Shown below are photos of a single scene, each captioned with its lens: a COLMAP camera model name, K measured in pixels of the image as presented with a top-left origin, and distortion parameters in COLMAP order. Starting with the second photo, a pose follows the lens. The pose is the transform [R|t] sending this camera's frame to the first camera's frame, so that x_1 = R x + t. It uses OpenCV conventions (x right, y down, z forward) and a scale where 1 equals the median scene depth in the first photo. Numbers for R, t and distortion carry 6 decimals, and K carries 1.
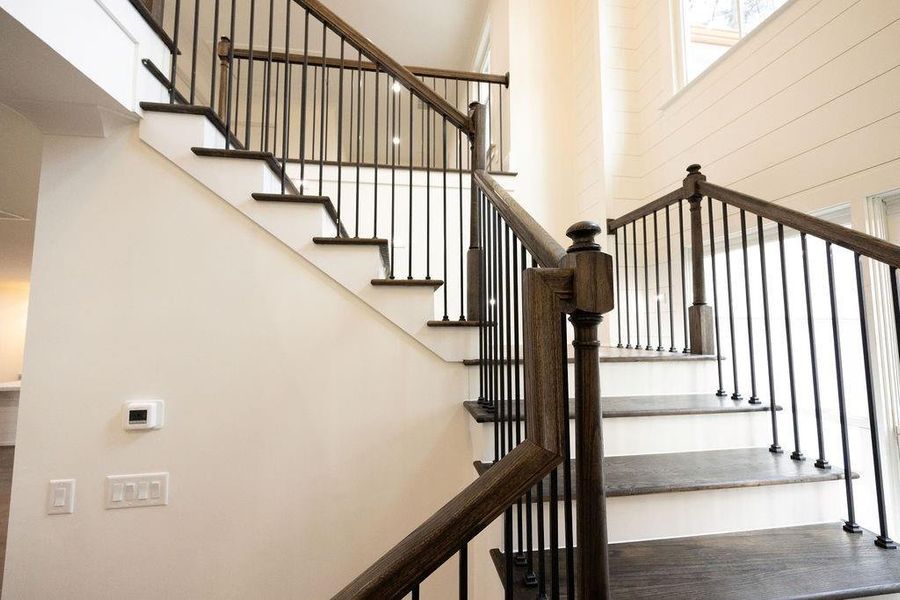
lens RADIAL K [[360.5, 0, 450.8], [0, 360.5, 299.6], [0, 0, 1]] dist [0.000818, -0.000051]
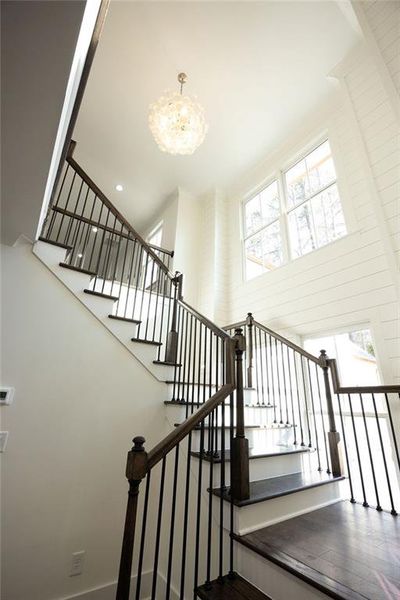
lens RADIAL K [[256.9, 0, 199.6], [0, 256.9, 301.5], [0, 0, 1]] dist [-0.012330, -0.000706]
pose [[0.884285, 0.204610, 0.419731, -0.517844], [-0.076742, 0.950344, -0.301592, 0.160678], [-0.460597, 0.234482, 0.856077, -0.517008]]
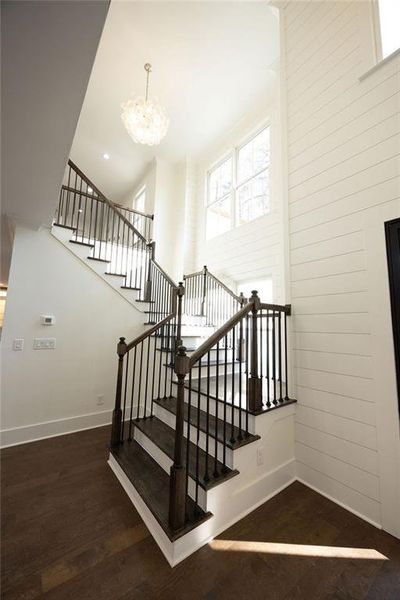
lens RADIAL K [[228.0, 0, 200.4], [0, 228.0, 298.9], [0, 0, 1]] dist [-0.004206, 0.000330]
pose [[0.873681, 0.087171, 0.478625, -0.557857], [-0.065282, 0.995925, -0.062221, 0.143815], [-0.482099, 0.023115, 0.875812, -1.215886]]
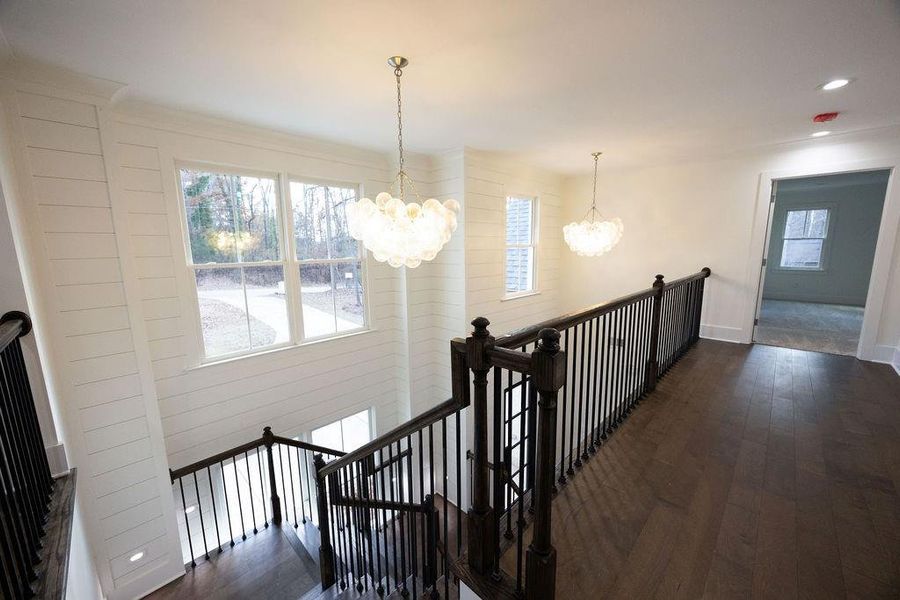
lens RADIAL K [[341.9, 0, 450.4], [0, 341.9, 301.9], [0, 0, 1]] dist [-0.004206, 0.000330]
pose [[-0.611634, -0.113930, 0.782894, -1.330820], [-0.047639, 0.993085, 0.107301, -1.404610], [-0.789705, 0.028333, -0.612832, 1.489332]]
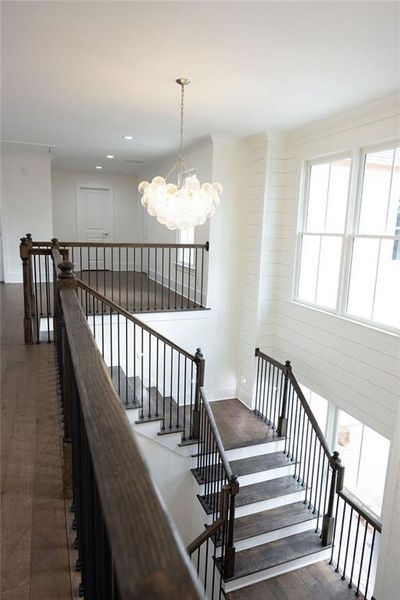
lens RADIAL K [[387.1, 0, 199.0], [0, 387.1, 296.9], [0, 0, 1]] dist [-0.019423, 0.003370]
pose [[0.974975, -0.003539, 0.222285, -0.501867], [-0.053374, 0.966902, 0.249503, -1.558725], [-0.215811, -0.255124, 0.942517, -1.272038]]
